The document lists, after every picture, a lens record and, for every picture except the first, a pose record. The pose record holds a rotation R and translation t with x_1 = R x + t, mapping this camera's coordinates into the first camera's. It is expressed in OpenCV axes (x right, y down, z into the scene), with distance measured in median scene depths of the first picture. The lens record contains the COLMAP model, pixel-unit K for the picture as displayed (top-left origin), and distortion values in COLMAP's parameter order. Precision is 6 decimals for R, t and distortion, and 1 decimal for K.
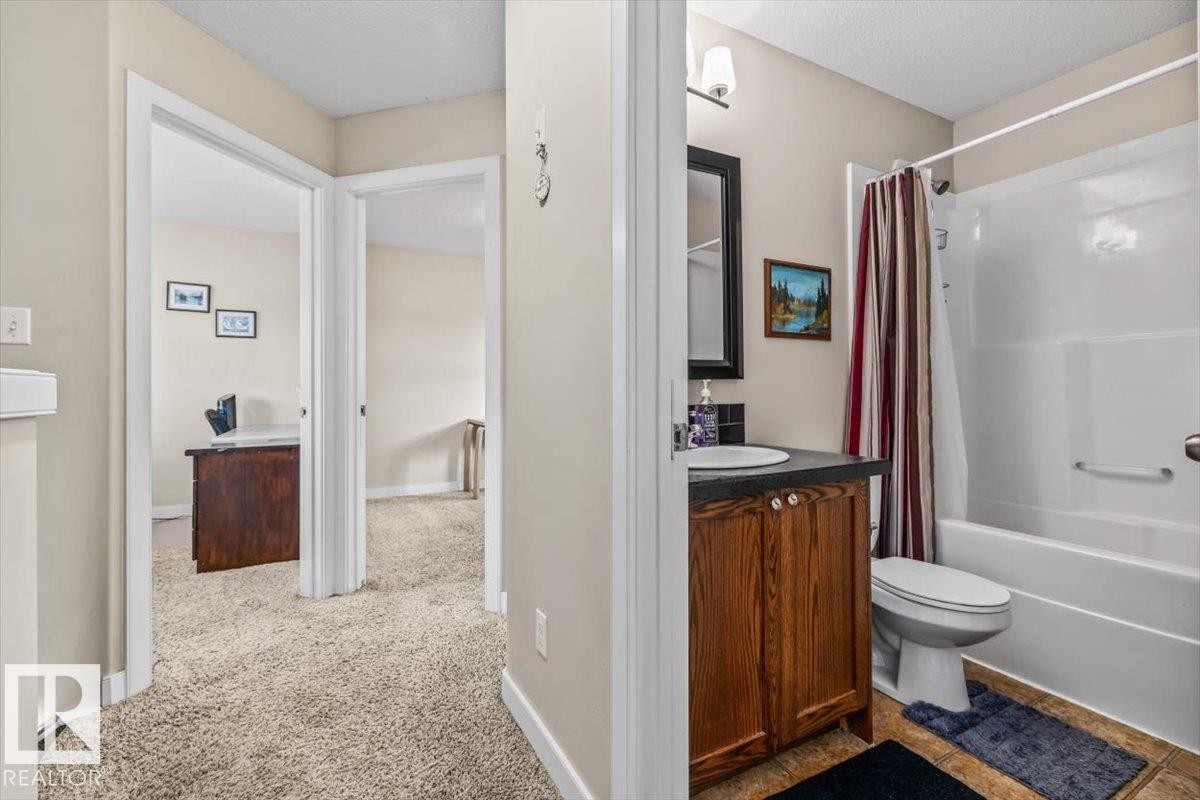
lens RADIAL K [[512.3, 0, 599.2], [0, 512.3, 392.1], [0, 0, 1]] dist [-0.000843, -0.000018]
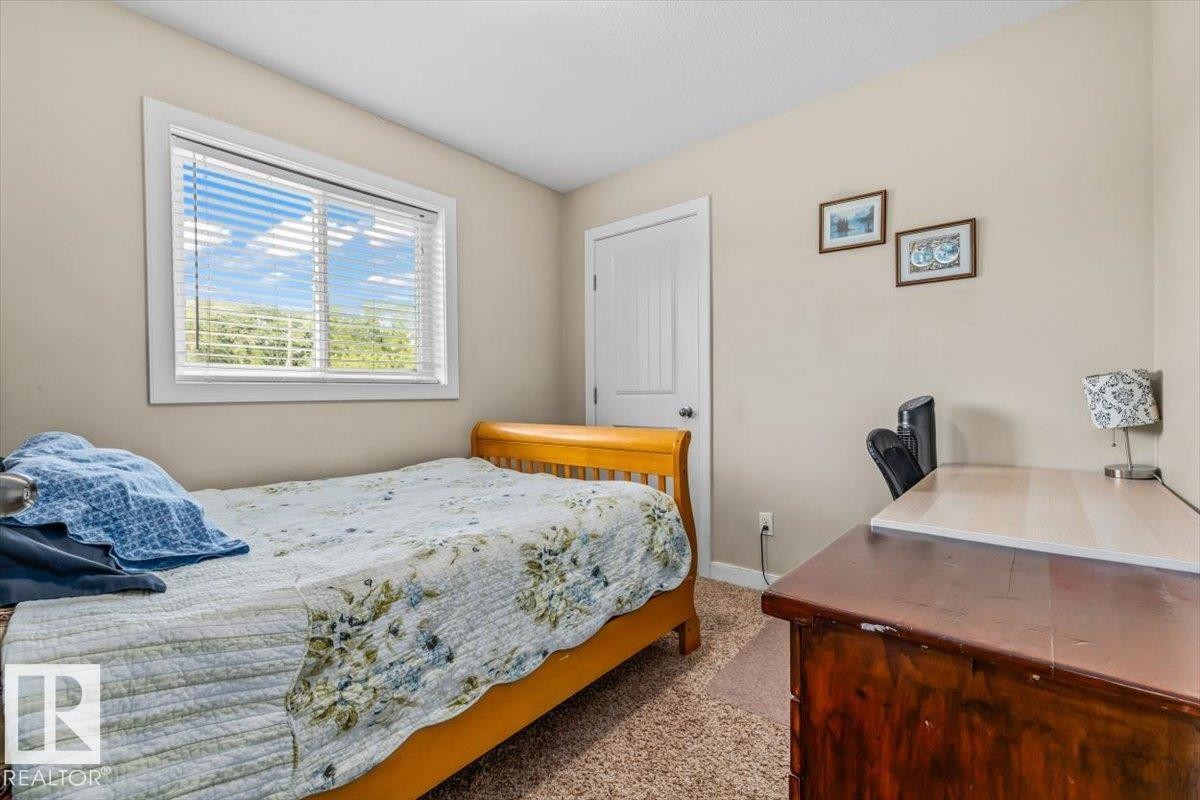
lens RADIAL K [[512.3, 0, 603.7], [0, 512.3, 394.4], [0, 0, 1]] dist [-0.000843, -0.000018]
pose [[0.366573, -0.003498, -0.930383, -0.385676], [0.008980, 0.999960, -0.000222, -0.000628], [0.930346, -0.008273, 0.366590, 0.547748]]
